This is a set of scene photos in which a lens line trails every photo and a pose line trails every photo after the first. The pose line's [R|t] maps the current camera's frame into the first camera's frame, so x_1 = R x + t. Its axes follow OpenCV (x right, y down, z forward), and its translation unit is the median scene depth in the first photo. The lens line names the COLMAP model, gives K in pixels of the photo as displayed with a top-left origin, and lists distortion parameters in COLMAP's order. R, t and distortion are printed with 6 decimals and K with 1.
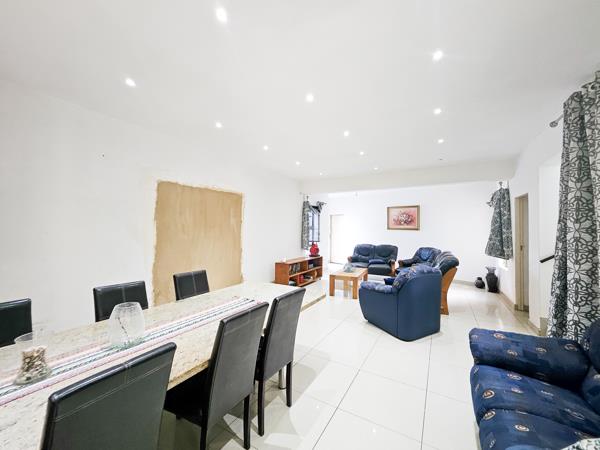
lens RADIAL K [[241.4, 0, 300.0], [0, 241.4, 225.0], [0, 0, 1]] dist [0.000456, 0.000120]
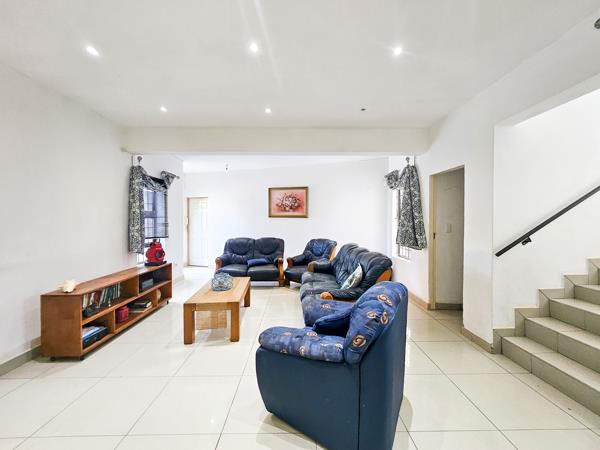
lens RADIAL K [[241.4, 0, 300.0], [0, 241.4, 225.0], [0, 0, 1]] dist [0.000456, 0.000120]
pose [[0.852441, -0.021347, 0.522387, 0.053962], [0.003752, 0.999390, 0.034716, 0.018749], [-0.522810, -0.027633, 0.852001, 0.340793]]
